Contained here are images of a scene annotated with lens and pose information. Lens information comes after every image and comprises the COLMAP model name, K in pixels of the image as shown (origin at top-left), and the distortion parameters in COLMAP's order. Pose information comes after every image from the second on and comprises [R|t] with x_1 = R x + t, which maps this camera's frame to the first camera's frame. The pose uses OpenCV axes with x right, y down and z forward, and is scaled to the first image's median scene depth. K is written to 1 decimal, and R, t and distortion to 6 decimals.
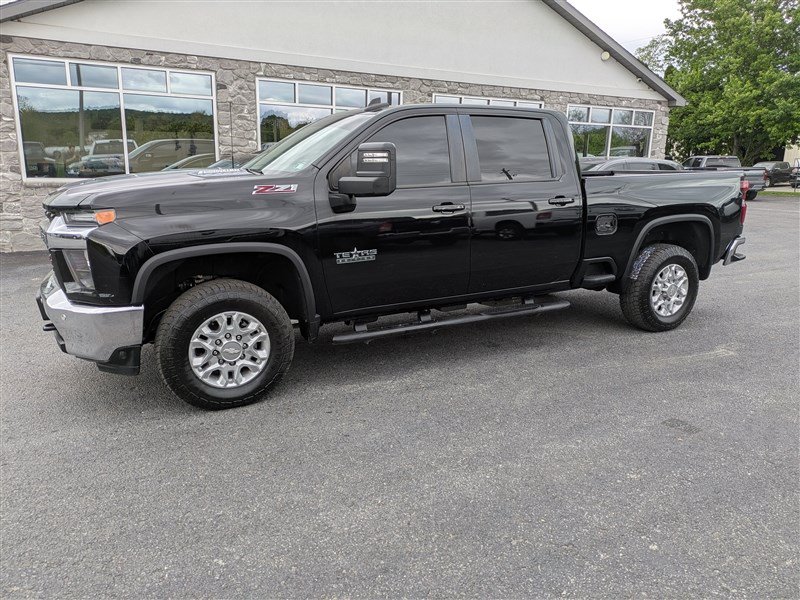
lens RADIAL K [[588.6, 0, 410.0], [0, 588.6, 299.1], [0, 0, 1]] dist [0.060352, -0.063999]
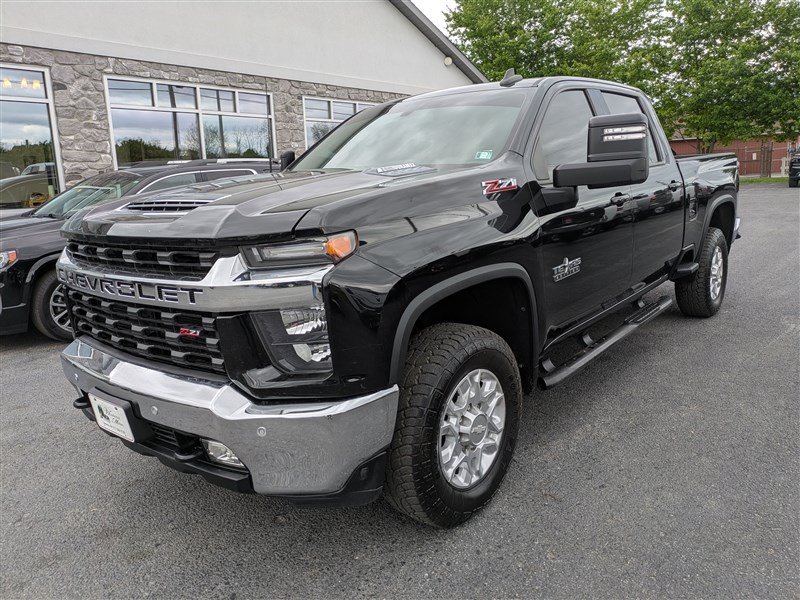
lens RADIAL K [[592.9, 0, 414.1], [0, 592.9, 286.4], [0, 0, 1]] dist [0.042117, -0.032274]
pose [[0.927158, -0.124026, 0.353548, -0.491570], [0.139171, 0.990111, -0.017633, -0.058616], [-0.347865, 0.065552, 0.935250, 0.325515]]
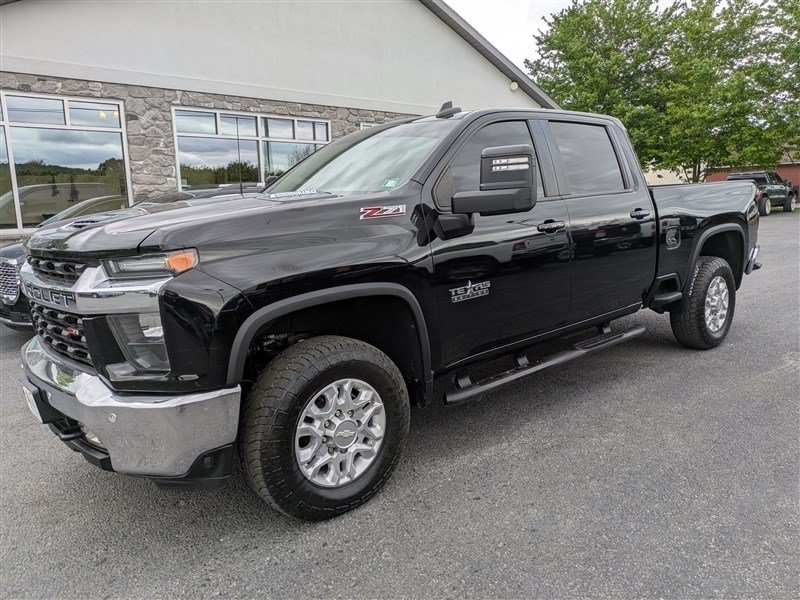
lens RADIAL K [[591.6, 0, 417.6], [0, 591.6, 296.8], [0, 0, 1]] dist [0.063611, -0.060515]
pose [[0.973550, -0.083316, 0.212739, -0.299395], [0.097210, 0.993705, -0.055688, -0.025464], [-0.206760, 0.074895, 0.975521, 0.214960]]
